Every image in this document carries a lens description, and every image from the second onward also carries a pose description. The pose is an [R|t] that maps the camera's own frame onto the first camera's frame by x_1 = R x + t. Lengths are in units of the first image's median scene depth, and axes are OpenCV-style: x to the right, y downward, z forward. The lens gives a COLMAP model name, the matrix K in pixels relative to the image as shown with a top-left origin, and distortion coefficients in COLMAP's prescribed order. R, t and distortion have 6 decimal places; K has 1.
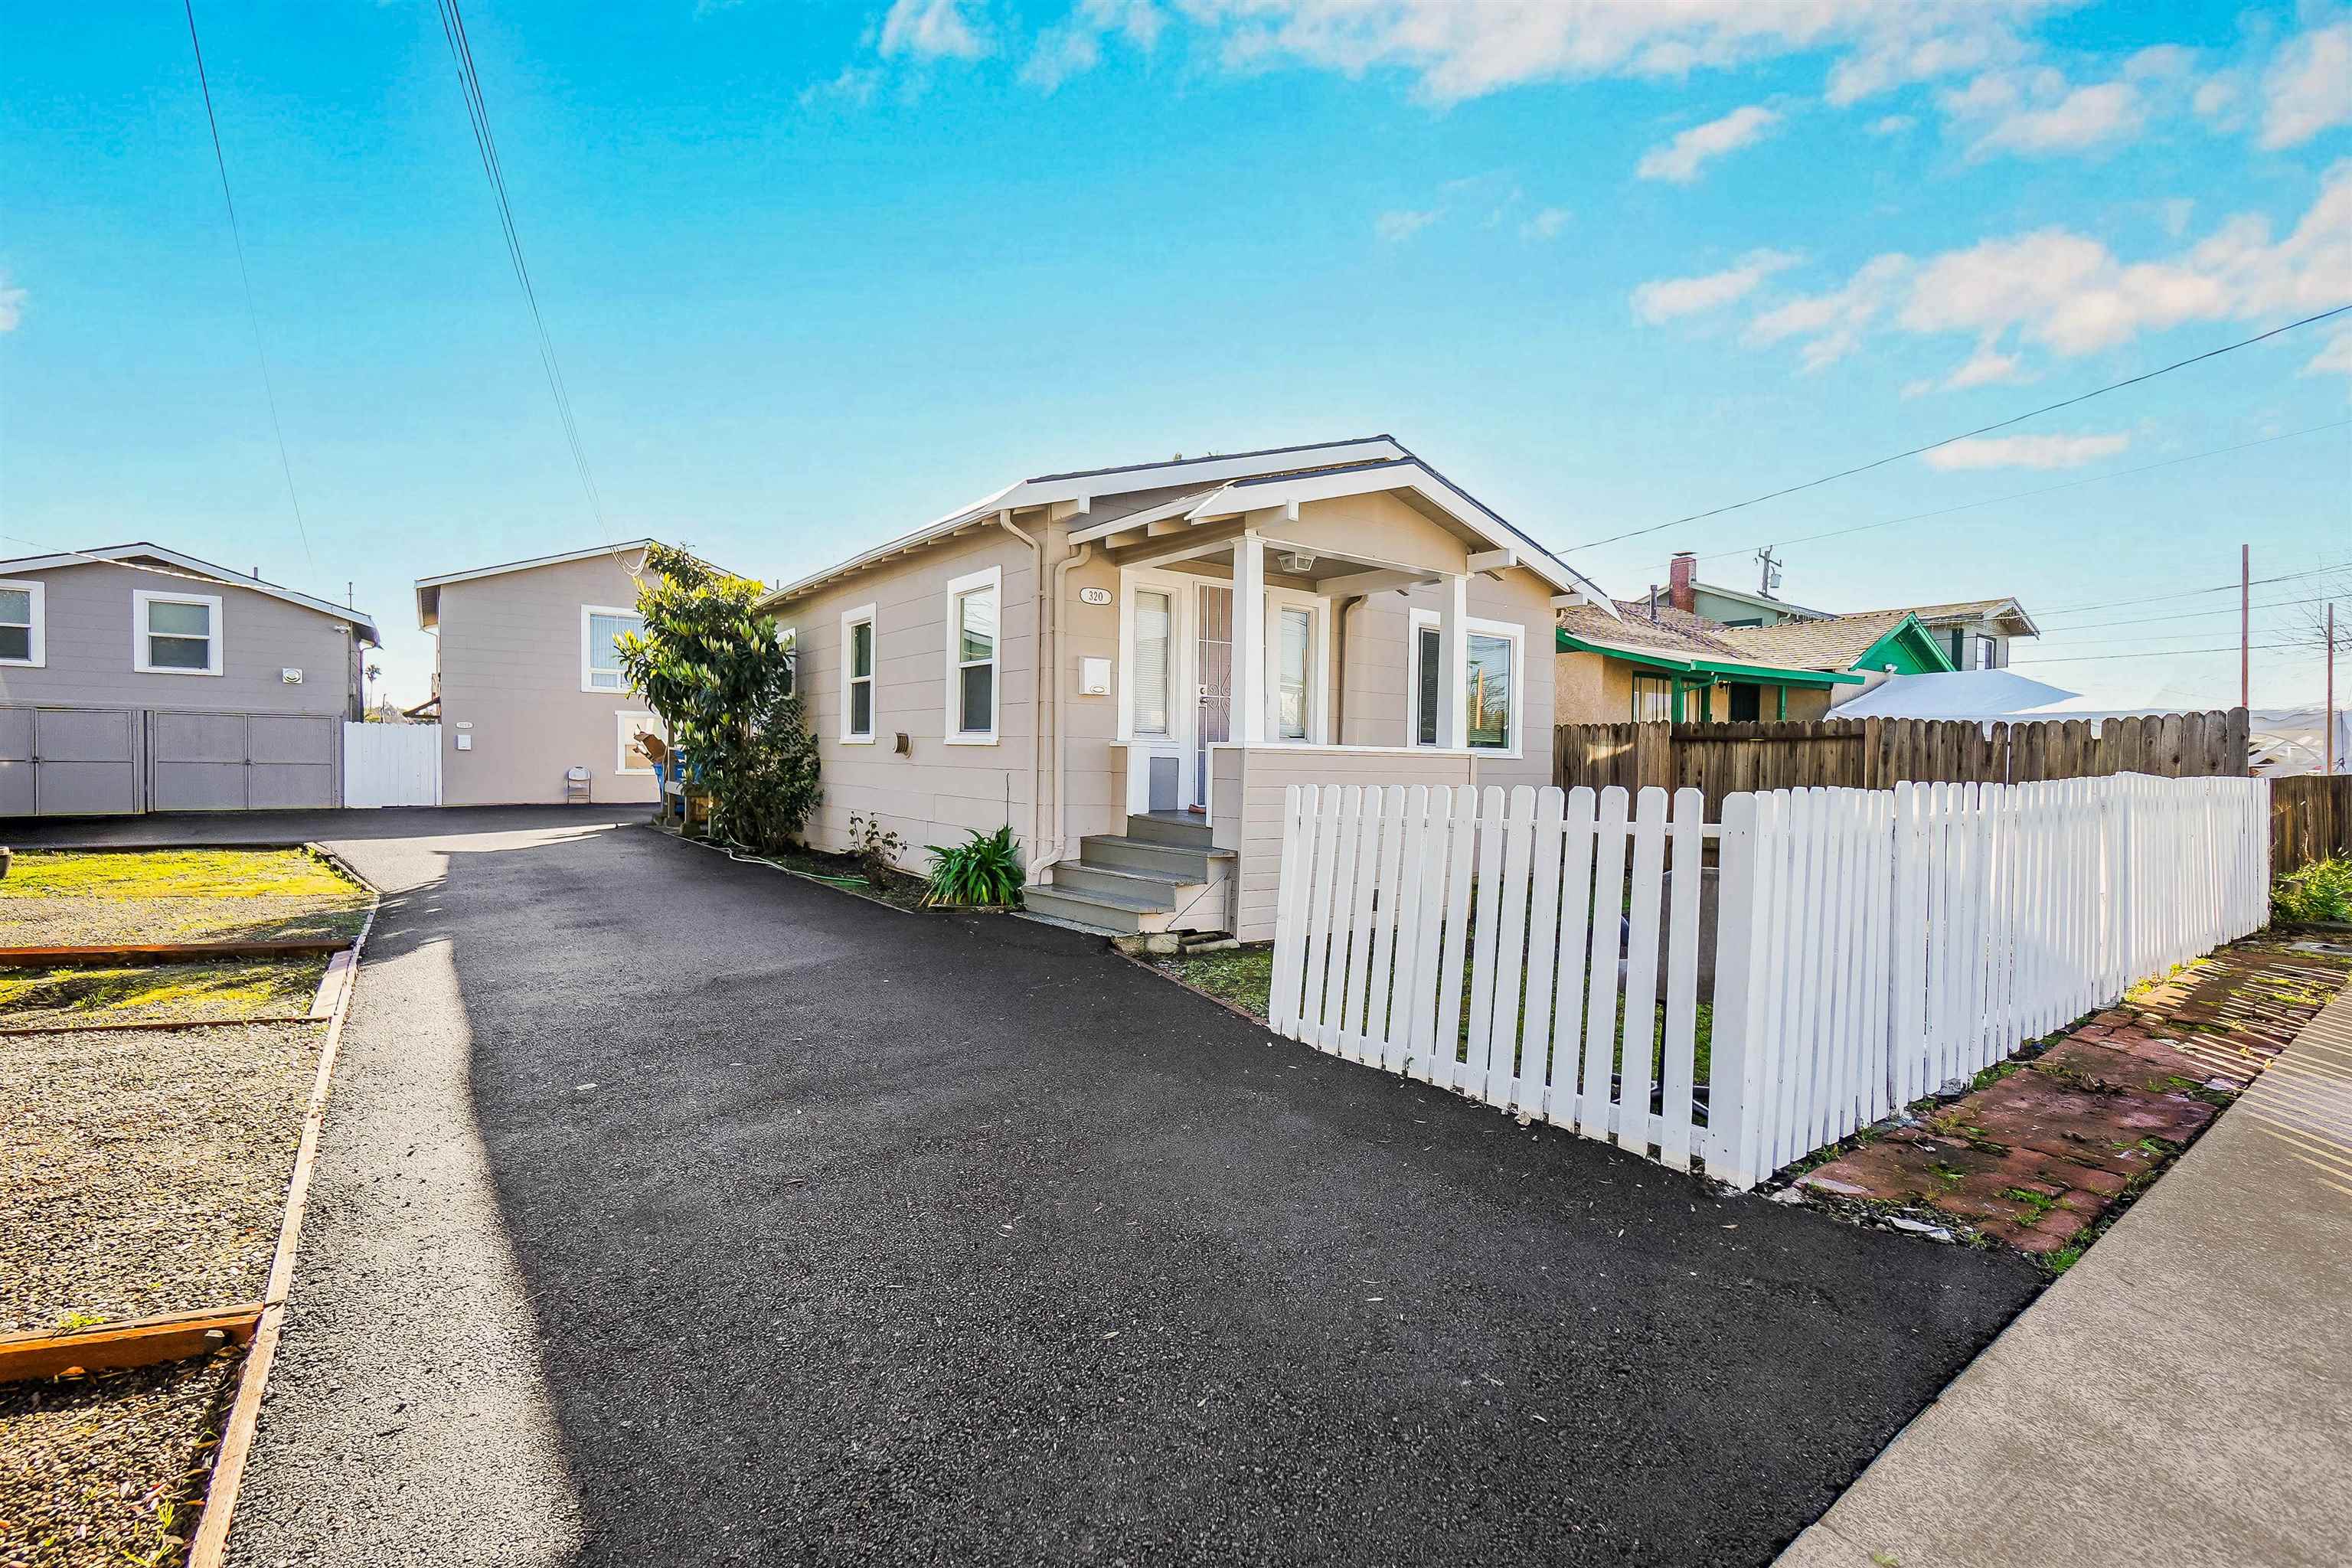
lens RADIAL K [[1058.6, 0, 1279.5], [0, 1058.6, 780.8], [0, 0, 1]] dist [-0.000417, -0.000053]
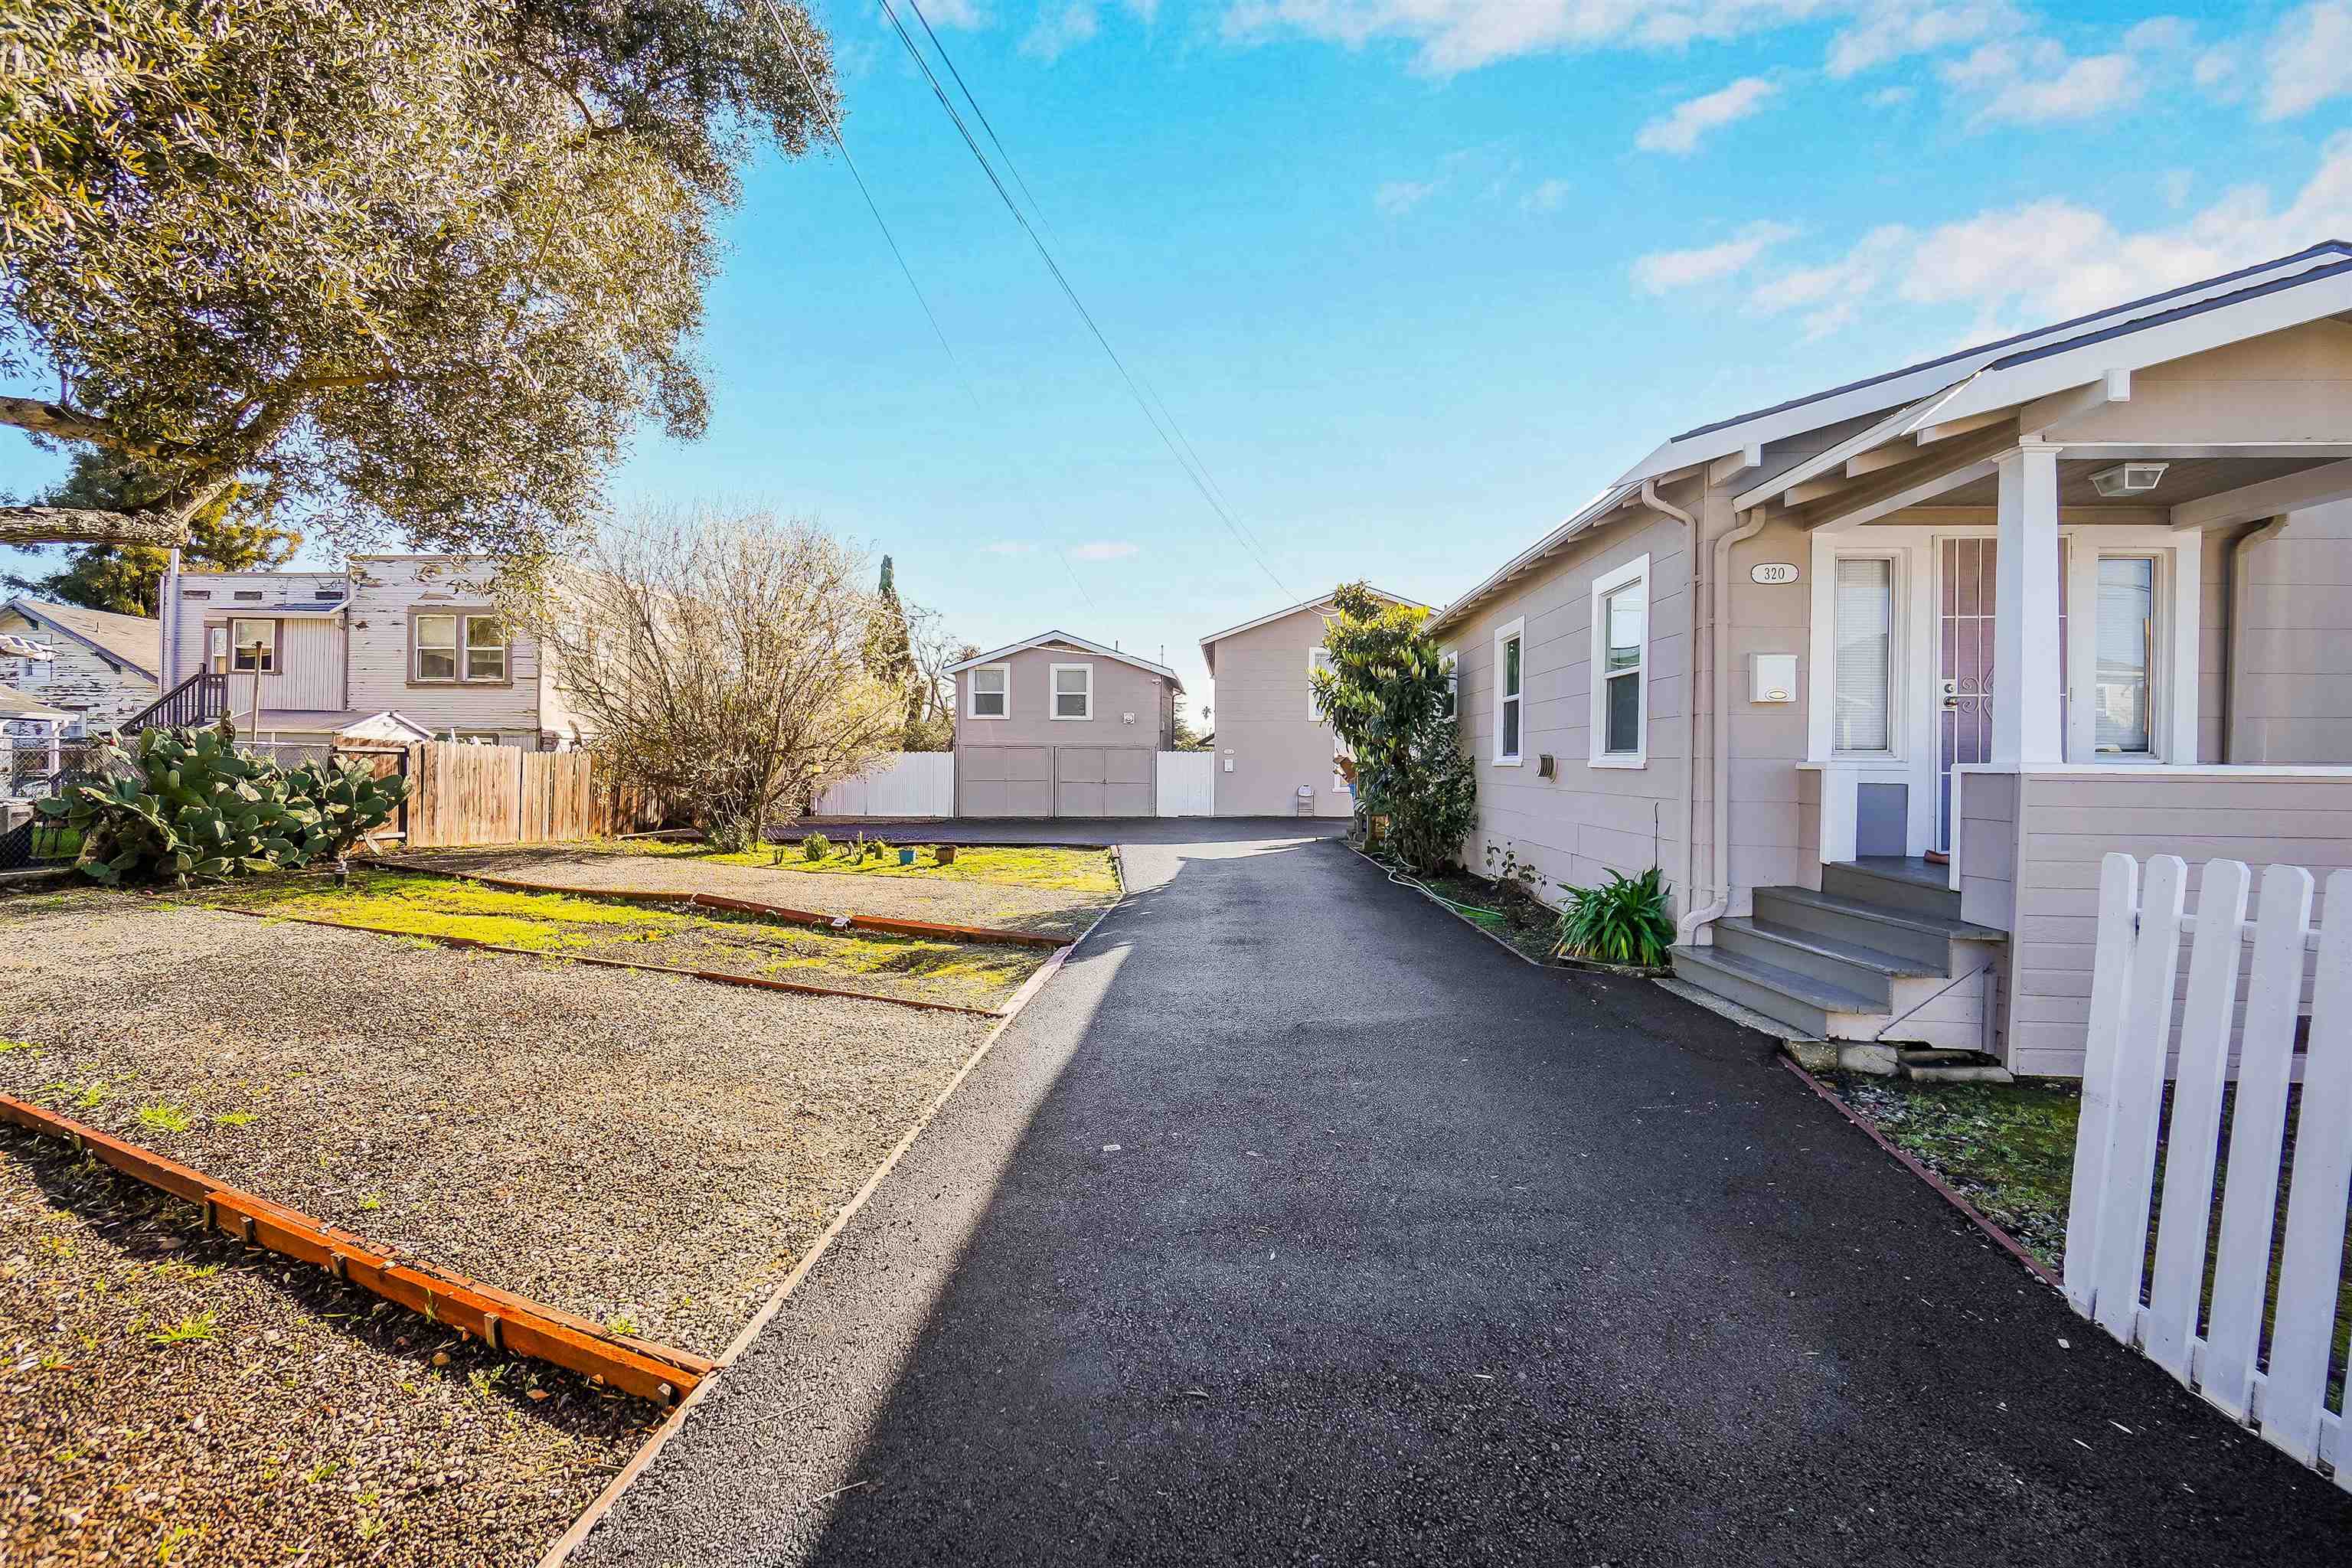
lens RADIAL K [[1027.1, 0, 1188.9], [0, 1027.1, 772.7], [0, 0, 1]] dist [-0.010726, 0.003968]
pose [[0.745220, -0.006188, -0.666790, 0.003587], [-0.008049, 0.999801, -0.018273, -0.013550], [0.666770, 0.018984, 0.745022, 0.168516]]
